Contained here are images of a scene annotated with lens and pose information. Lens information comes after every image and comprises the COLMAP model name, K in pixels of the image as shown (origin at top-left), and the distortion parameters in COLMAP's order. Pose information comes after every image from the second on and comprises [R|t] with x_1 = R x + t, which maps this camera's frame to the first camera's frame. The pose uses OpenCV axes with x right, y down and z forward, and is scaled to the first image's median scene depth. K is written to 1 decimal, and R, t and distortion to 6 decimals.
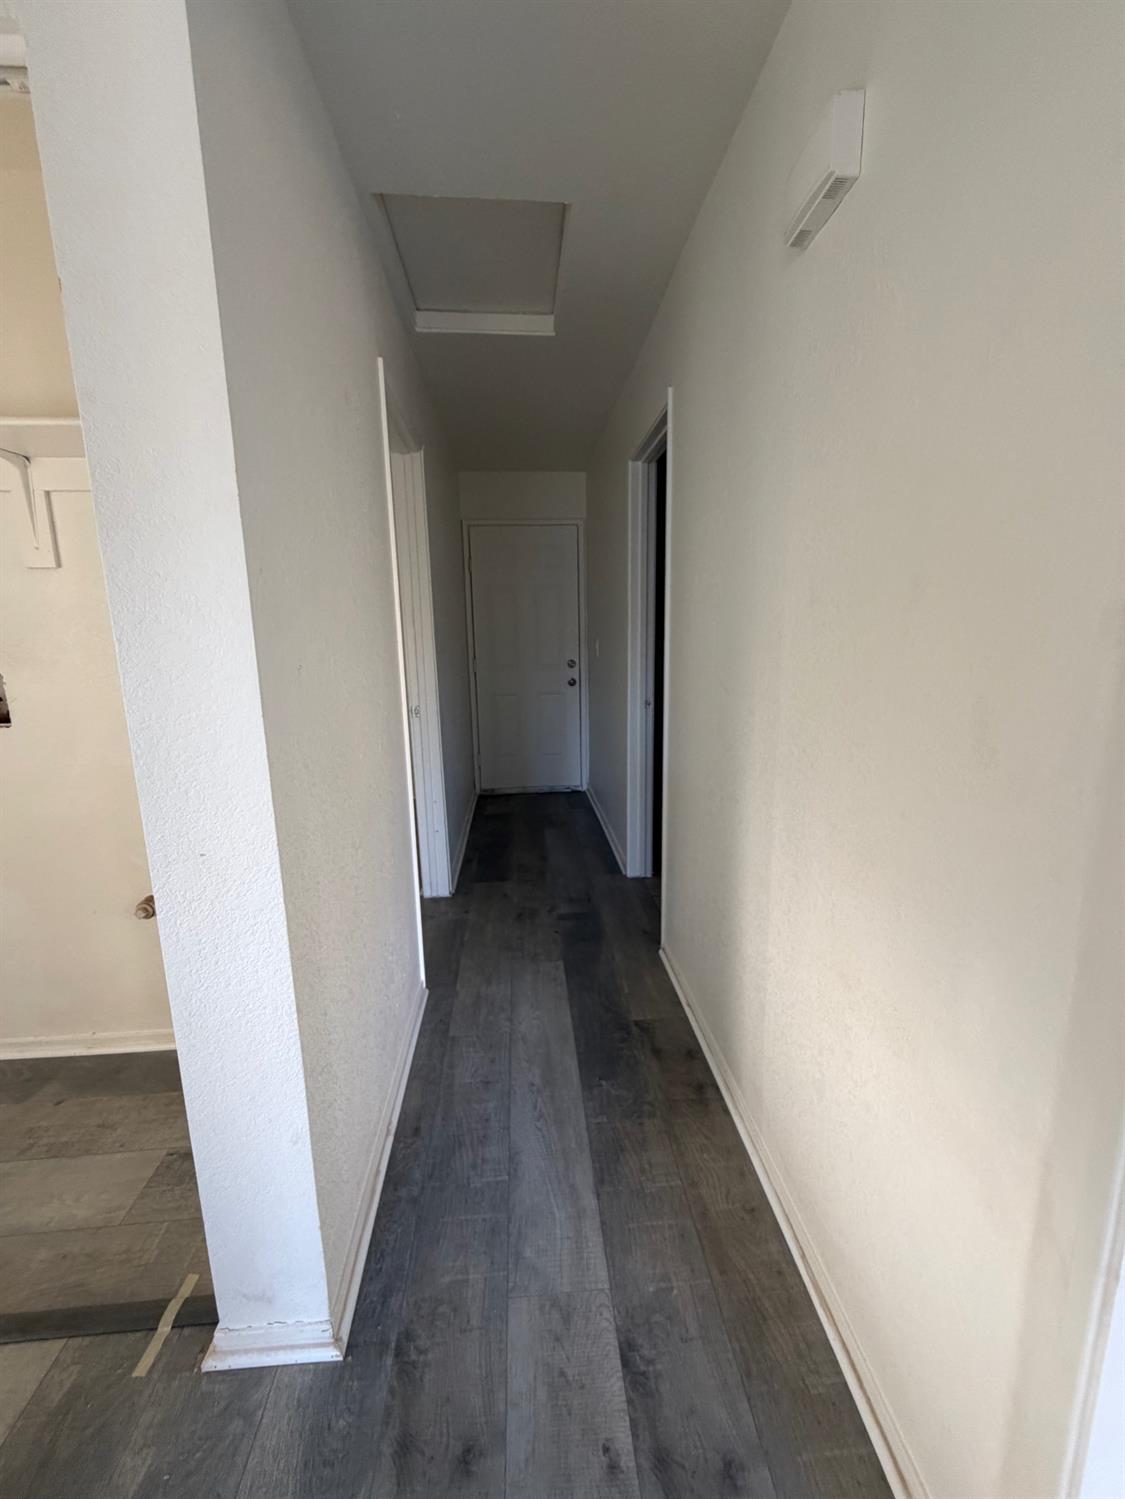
lens RADIAL K [[600.1, 0, 562.5], [0, 600.1, 749.5], [0, 0, 1]] dist [0.000115, -0.000140]
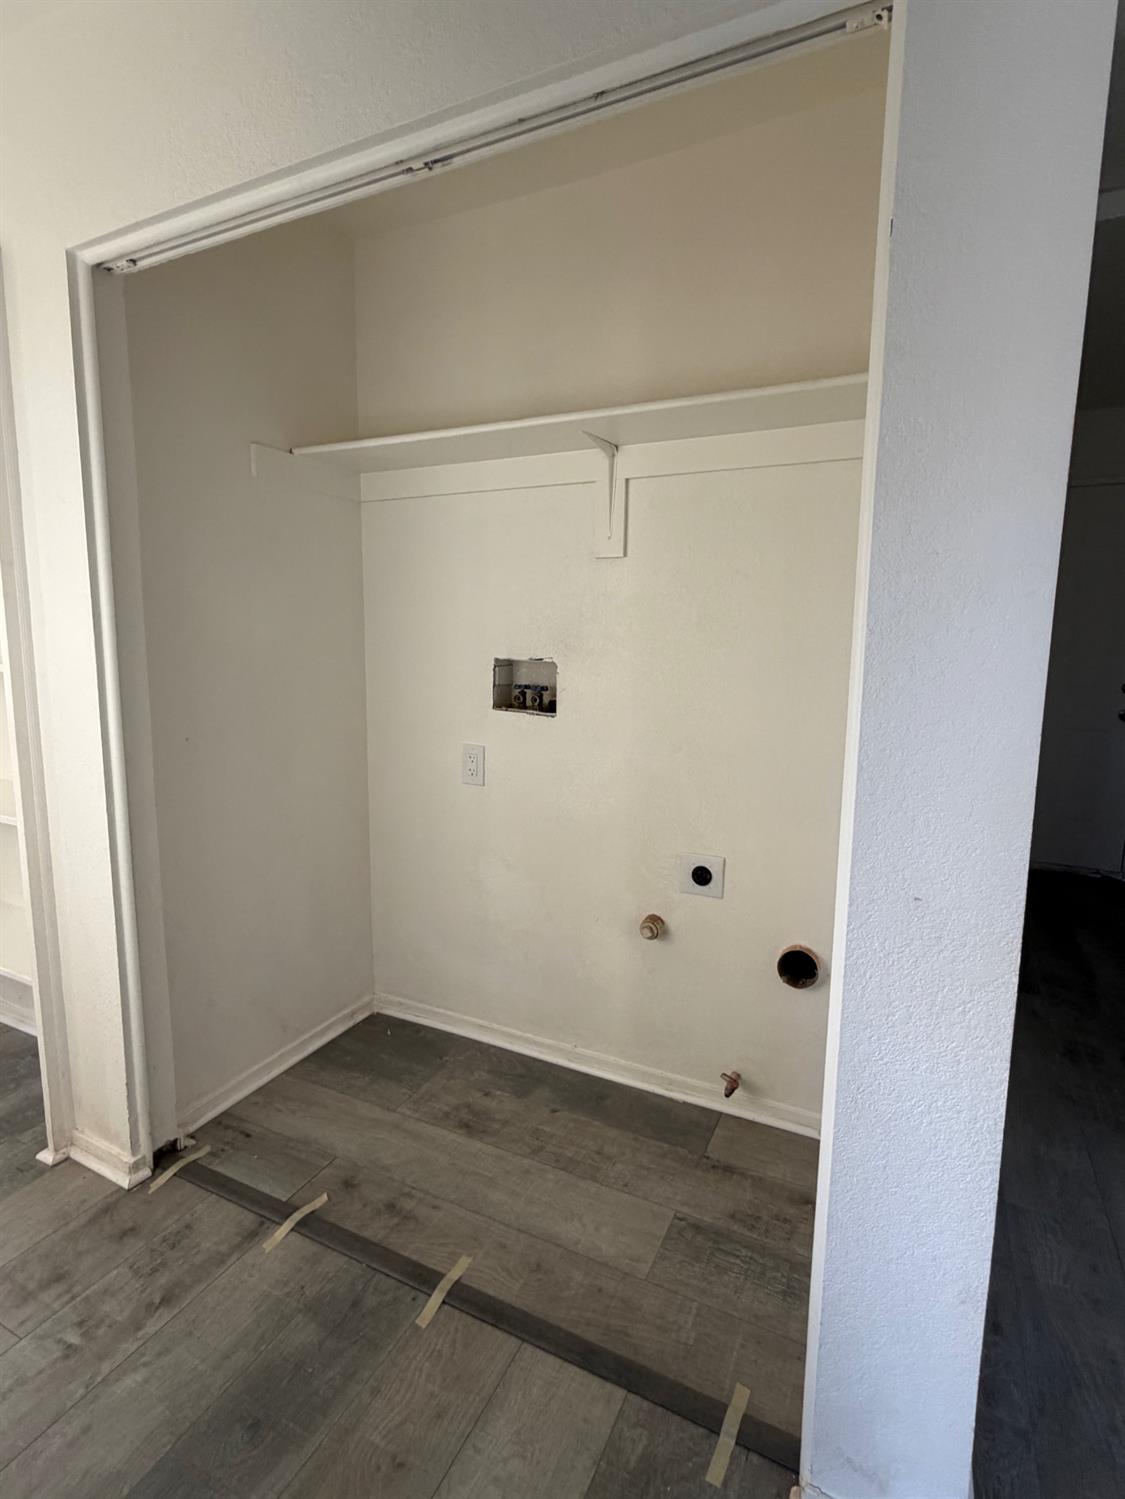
lens RADIAL K [[747.1, 0, 562.5], [0, 747.1, 749.5], [0, 0, 1]] dist [0.000143, -0.000569]
pose [[0.858472, 0.103052, -0.502401, -0.314312], [-0.122948, 0.992392, -0.006528, 0.024924], [0.497906, 0.067373, 0.864610, -0.067537]]
